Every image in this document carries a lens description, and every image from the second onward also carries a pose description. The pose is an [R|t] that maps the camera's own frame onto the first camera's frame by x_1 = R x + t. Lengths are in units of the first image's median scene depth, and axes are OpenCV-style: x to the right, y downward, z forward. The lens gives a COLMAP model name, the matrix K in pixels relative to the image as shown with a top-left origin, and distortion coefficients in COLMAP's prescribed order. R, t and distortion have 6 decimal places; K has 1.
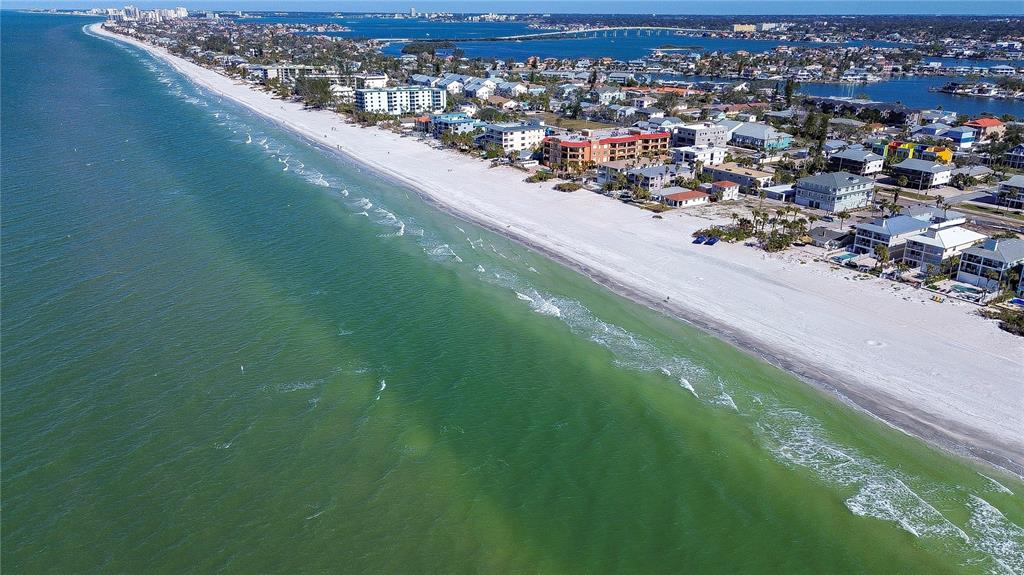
lens RADIAL K [[763.4, 0, 514.9], [0, 763.4, 286.0], [0, 0, 1]] dist [0.078241, -0.069500]
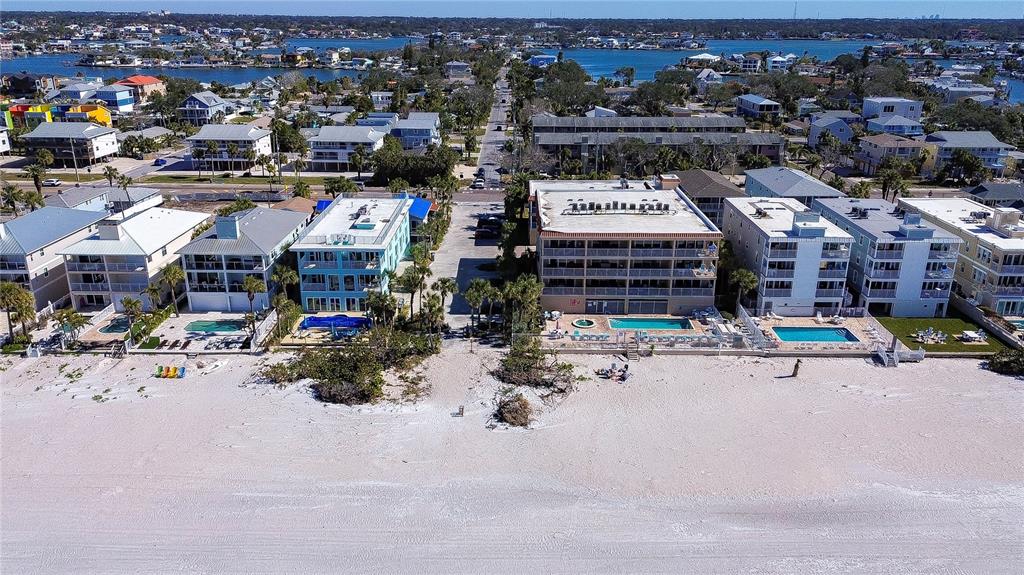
lens RADIAL K [[763.4, 0, 518.4], [0, 763.4, 284.1], [0, 0, 1]] dist [0.078241, -0.069500]
pose [[0.555132, -0.274180, 0.785273, 0.287615], [0.274994, 0.951516, 0.137823, -0.032729], [-0.784989, 0.139435, 0.603614, 0.510468]]
